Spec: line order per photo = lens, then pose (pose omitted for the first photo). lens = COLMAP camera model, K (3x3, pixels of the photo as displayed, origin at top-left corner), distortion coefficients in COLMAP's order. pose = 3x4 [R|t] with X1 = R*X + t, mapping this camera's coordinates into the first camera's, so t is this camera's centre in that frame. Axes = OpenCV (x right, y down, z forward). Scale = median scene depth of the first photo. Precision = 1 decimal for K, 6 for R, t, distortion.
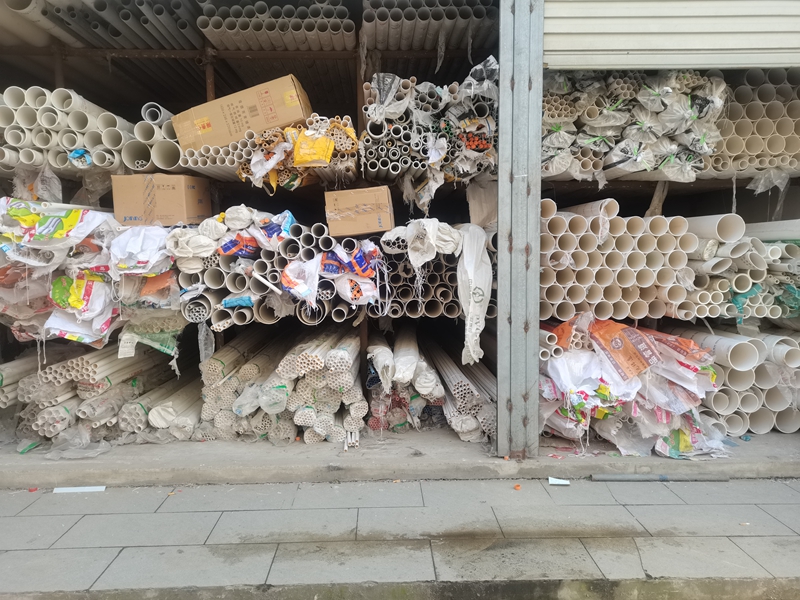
lens RADIAL K [[605.8, 0, 400.0], [0, 605.8, 300.0], [0, 0, 1]] dist [0.073044, -0.064974]
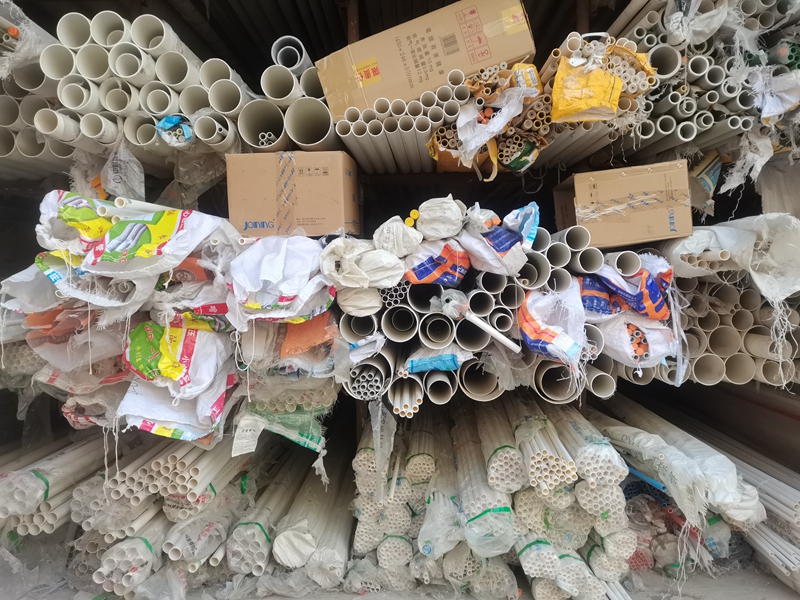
lens RADIAL K [[605.8, 0, 400.0], [0, 605.8, 300.0], [0, 0, 1]] dist [0.073044, -0.064974]
pose [[0.997431, -0.007888, -0.071195, -0.254713], [0.005120, 0.999227, -0.038972, -0.034873], [0.071447, 0.038507, 0.996701, 0.415393]]
